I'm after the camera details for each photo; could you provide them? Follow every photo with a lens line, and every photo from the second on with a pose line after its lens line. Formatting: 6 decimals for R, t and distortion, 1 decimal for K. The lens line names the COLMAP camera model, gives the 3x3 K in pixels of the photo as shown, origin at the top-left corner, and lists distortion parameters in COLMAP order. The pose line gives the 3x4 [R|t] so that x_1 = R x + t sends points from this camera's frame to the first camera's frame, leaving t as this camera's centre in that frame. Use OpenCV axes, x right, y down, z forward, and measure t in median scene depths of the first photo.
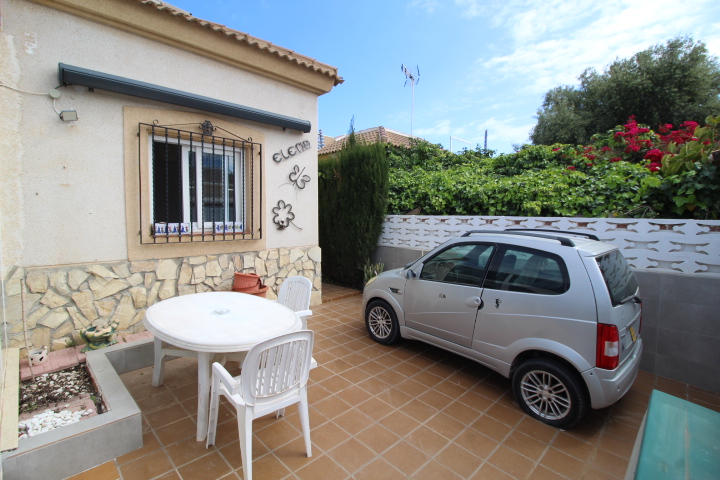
lens RADIAL K [[329.4, 0, 362.6], [0, 329.4, 235.0], [0, 0, 1]] dist [-0.016759, -0.001902]
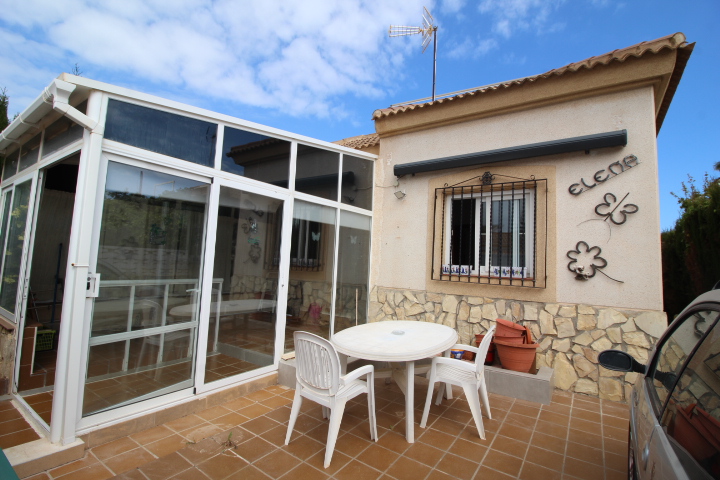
lens RADIAL K [[329.4, 0, 361.7], [0, 329.4, 234.1], [0, 0, 1]] dist [-0.016759, -0.001902]
pose [[0.174288, -0.088212, -0.980736, 0.486296], [-0.105907, 0.988523, -0.107733, 0.016669], [0.978983, 0.122643, 0.162945, 0.424493]]
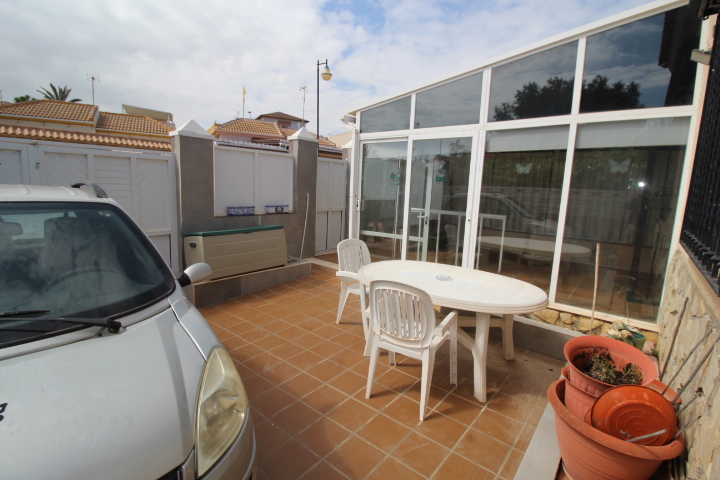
lens RADIAL K [[329.4, 0, 363.7], [0, 329.4, 234.7], [0, 0, 1]] dist [-0.016759, -0.001902]
pose [[-0.994771, -0.044450, -0.091947, -0.061407], [-0.062955, 0.975805, 0.209384, -0.056180], [0.080415, 0.214078, -0.973501, 1.276853]]
